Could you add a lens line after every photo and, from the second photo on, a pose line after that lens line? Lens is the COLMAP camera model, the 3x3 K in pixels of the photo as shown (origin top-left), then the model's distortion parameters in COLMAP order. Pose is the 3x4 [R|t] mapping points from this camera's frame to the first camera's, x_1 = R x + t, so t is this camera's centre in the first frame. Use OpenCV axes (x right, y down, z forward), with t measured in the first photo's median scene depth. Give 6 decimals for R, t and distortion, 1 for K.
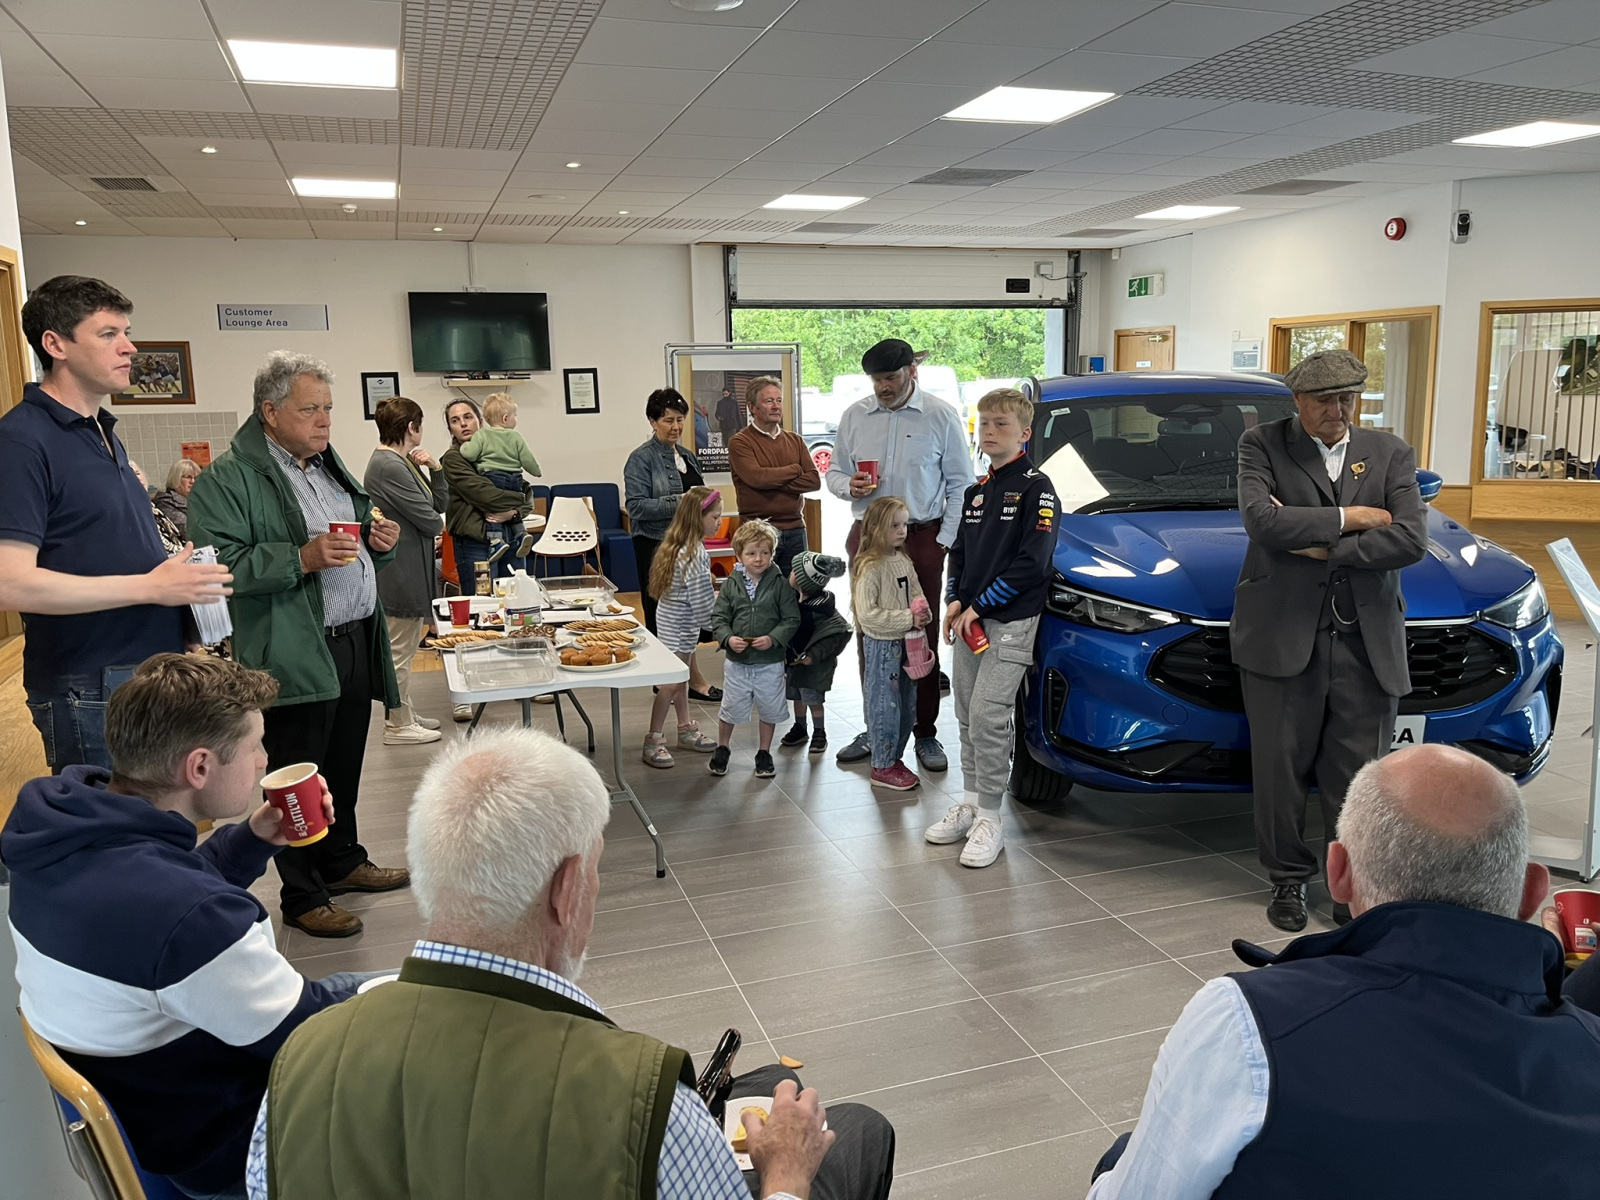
lens RADIAL K [[1226.5, 0, 806.8], [0, 1226.5, 602.4], [0, 0, 1]] dist [0.059674, -0.134890]
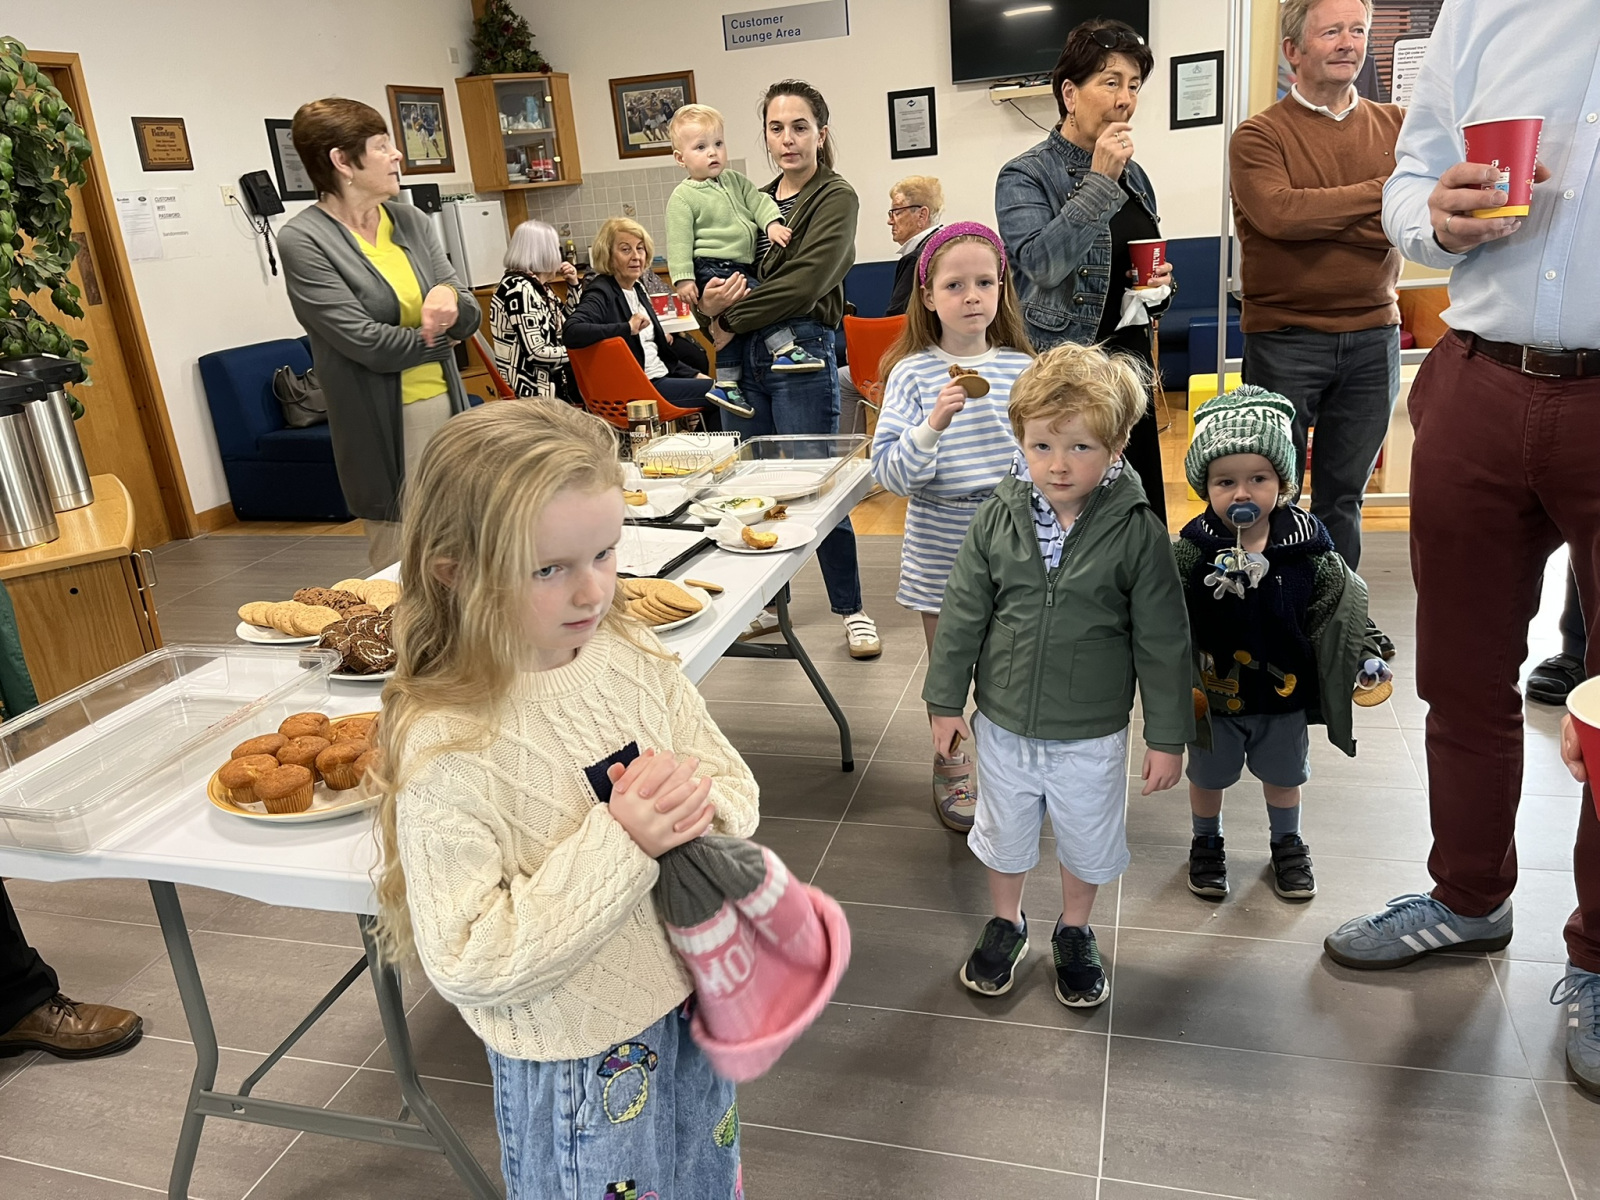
lens RADIAL K [[1220.0, 0, 802.8], [0, 1220.0, 591.9], [0, 0, 1]] dist [0.098477, -0.146078]
pose [[0.821925, 0.129417, -0.554699, 0.045439], [-0.028382, 0.981942, 0.187042, -0.026650], [0.568889, -0.137991, 0.810755, 0.305259]]
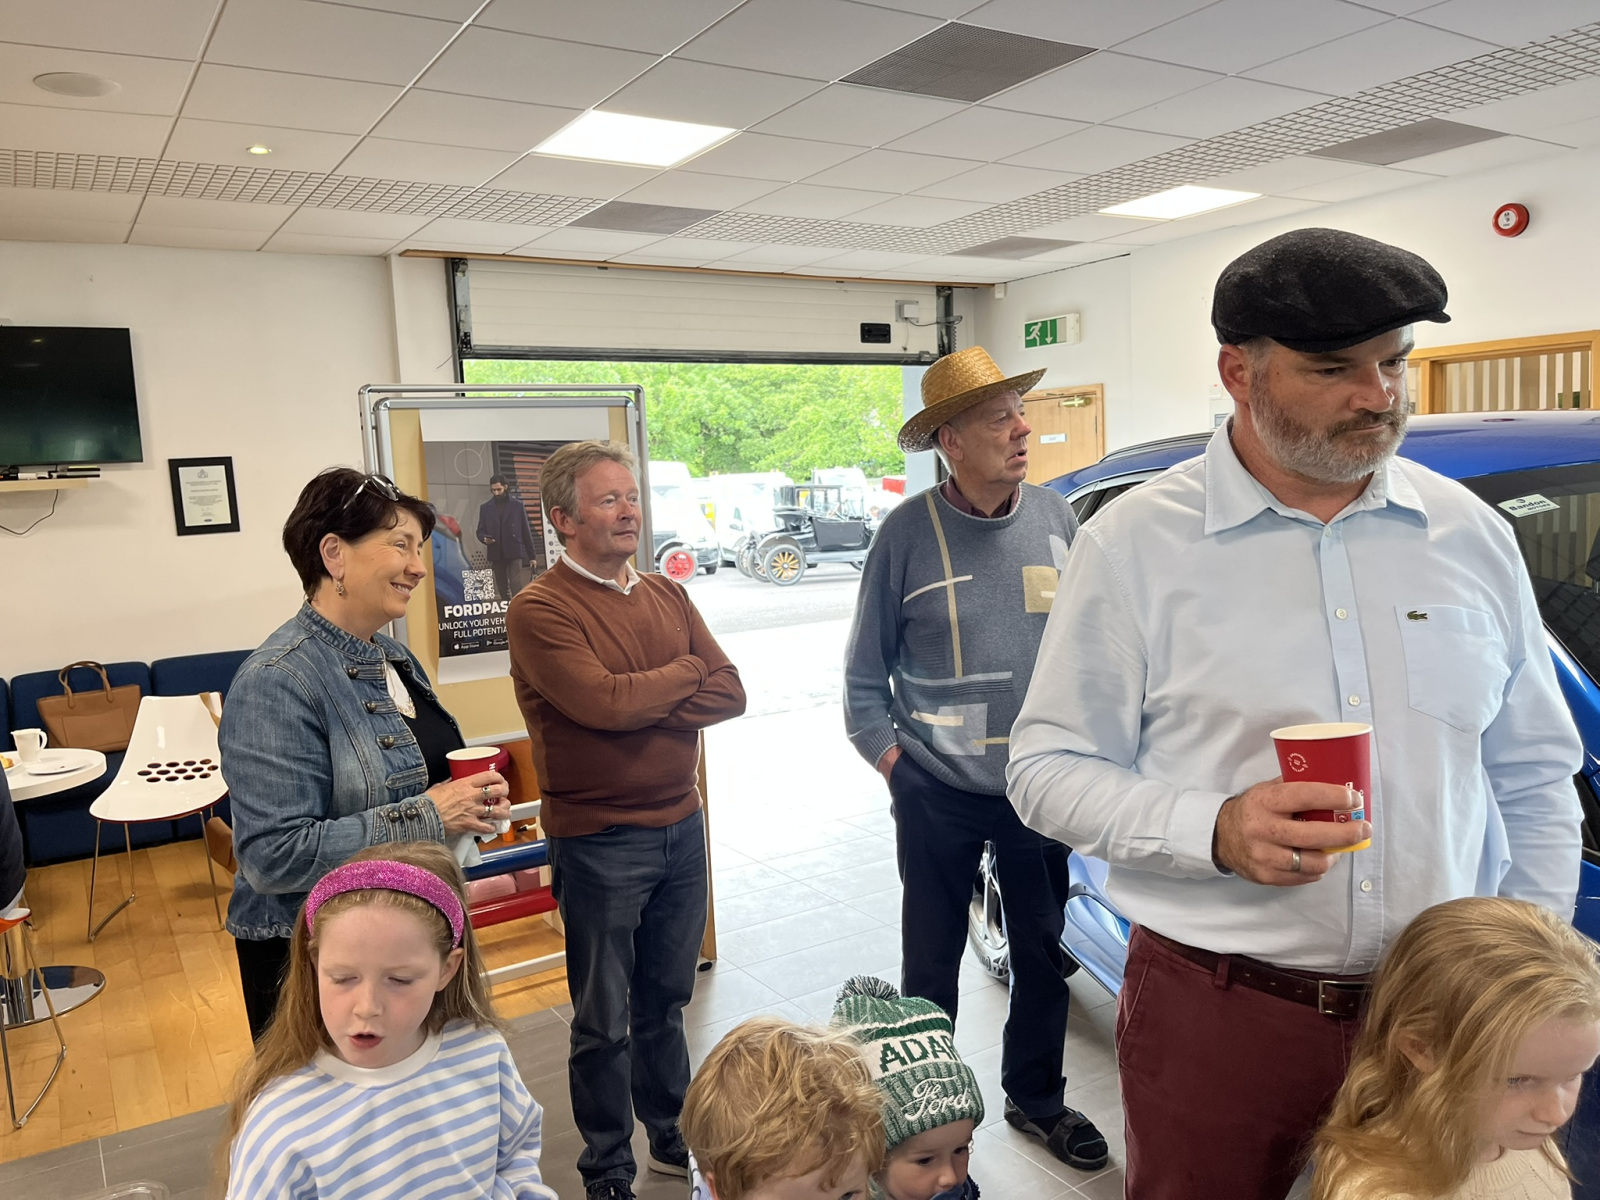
lens RADIAL K [[1226.5, 0, 806.8], [0, 1226.5, 602.4], [0, 0, 1]] dist [0.059674, -0.134890]
pose [[0.970264, -0.049108, 0.237015, -0.046638], [0.067688, 0.995184, -0.070896, -0.060138], [-0.232392, 0.084831, 0.968916, 0.367273]]
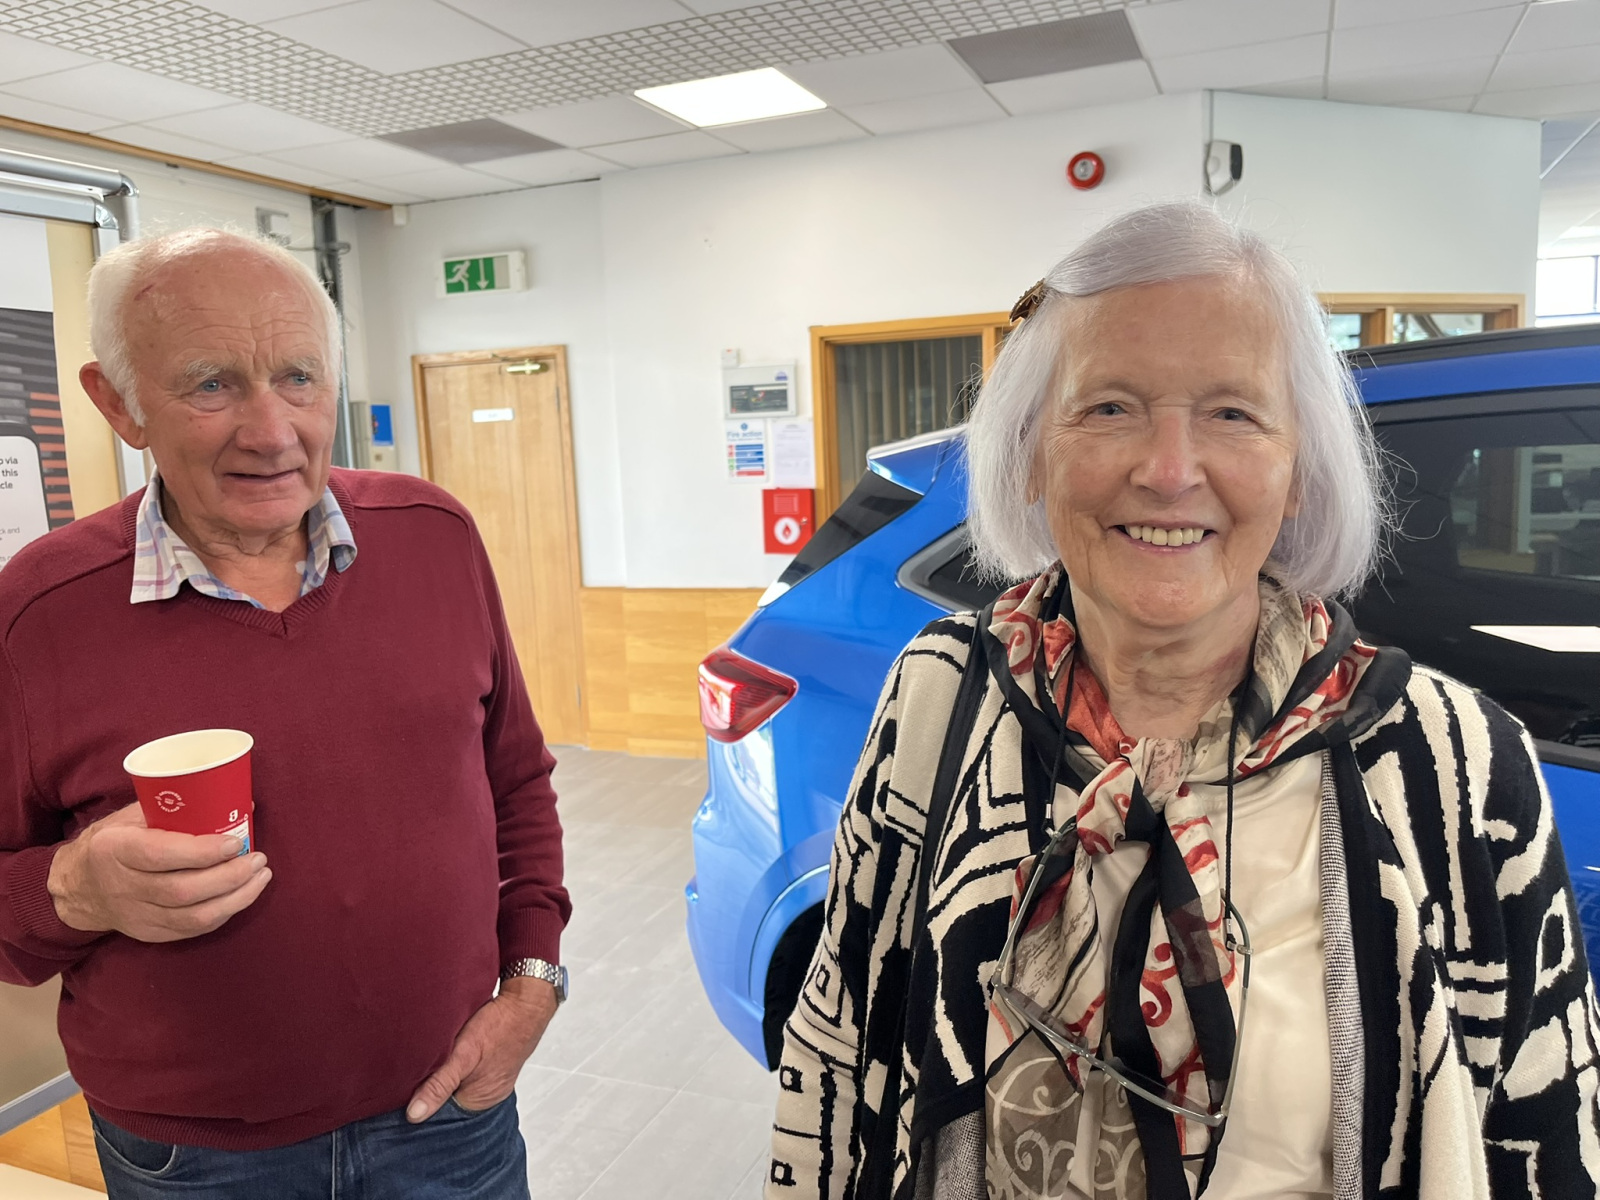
lens RADIAL K [[1225.7, 0, 830.6], [0, 1225.7, 636.1], [0, 0, 1]] dist [-0.002366, -0.000135]
pose [[0.637592, -0.125126, 0.760145, -0.067086], [0.162755, 0.986328, 0.025843, -0.090914], [-0.752986, 0.107240, 0.649239, 0.578654]]
